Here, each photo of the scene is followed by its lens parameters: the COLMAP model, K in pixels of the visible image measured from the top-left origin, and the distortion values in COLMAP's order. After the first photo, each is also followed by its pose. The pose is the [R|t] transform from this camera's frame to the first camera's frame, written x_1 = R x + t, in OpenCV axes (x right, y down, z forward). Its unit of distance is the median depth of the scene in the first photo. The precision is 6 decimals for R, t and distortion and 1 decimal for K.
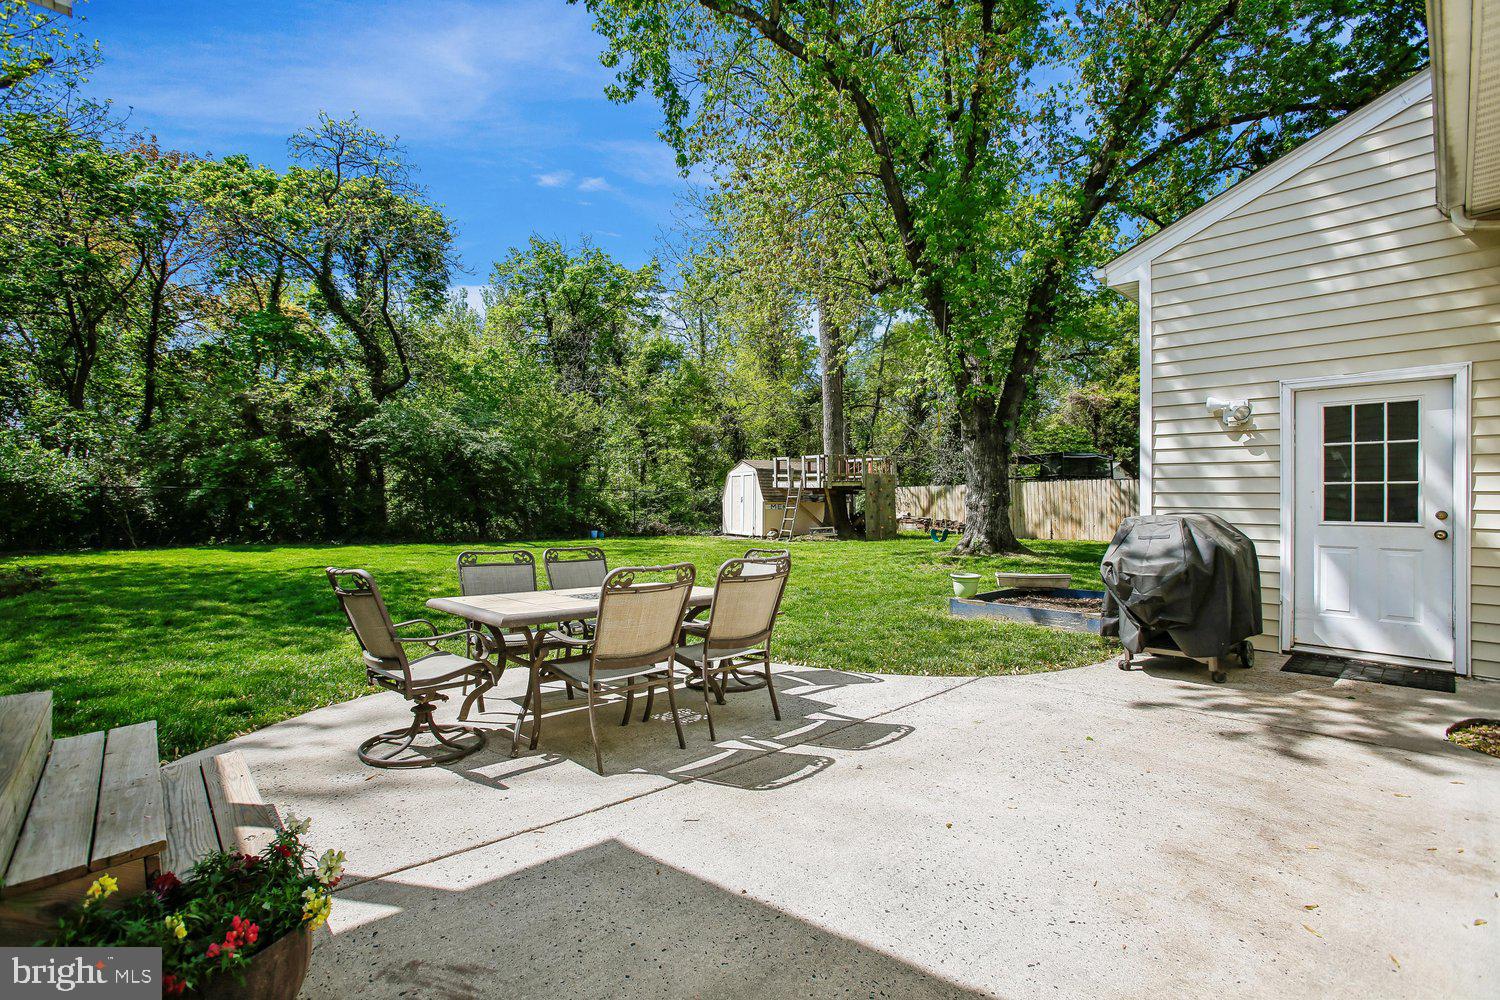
lens RADIAL K [[701.8, 0, 756.1], [0, 701.8, 499.7], [0, 0, 1]] dist [-0.058181, 0.019220]
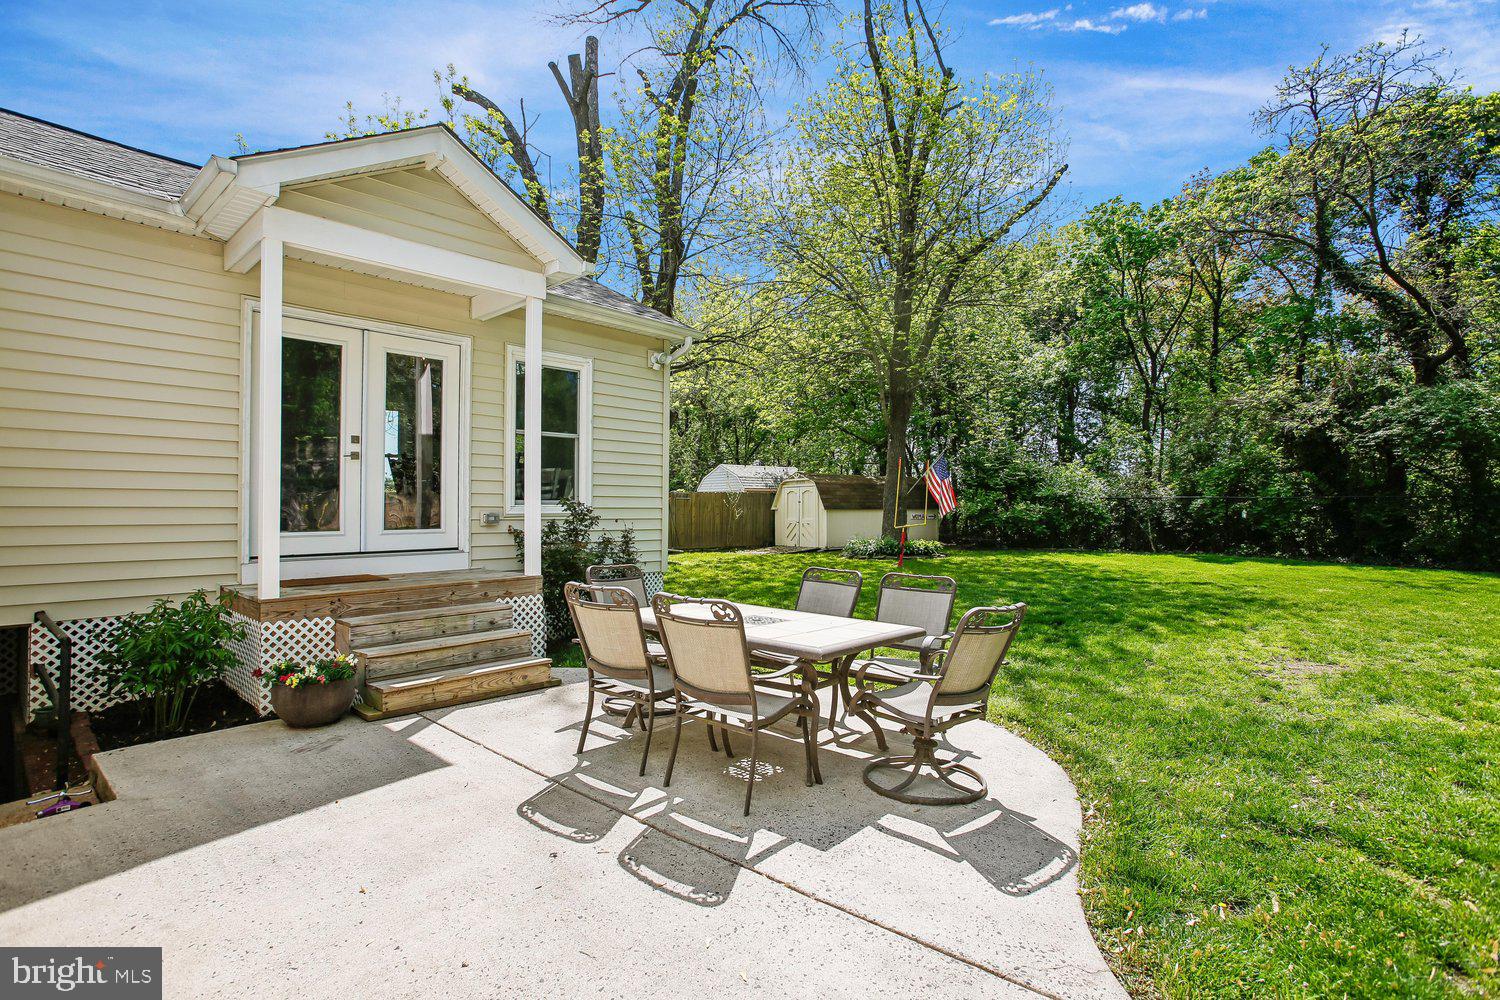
lens RADIAL K [[701.8, 0, 721.6], [0, 701.8, 499.4], [0, 0, 1]] dist [-0.058181, 0.019220]
pose [[0.071088, -0.015891, -0.997343, 0.881588], [0.008200, 0.999849, -0.015347, -0.021860], [0.997436, -0.007087, 0.071208, 1.017955]]
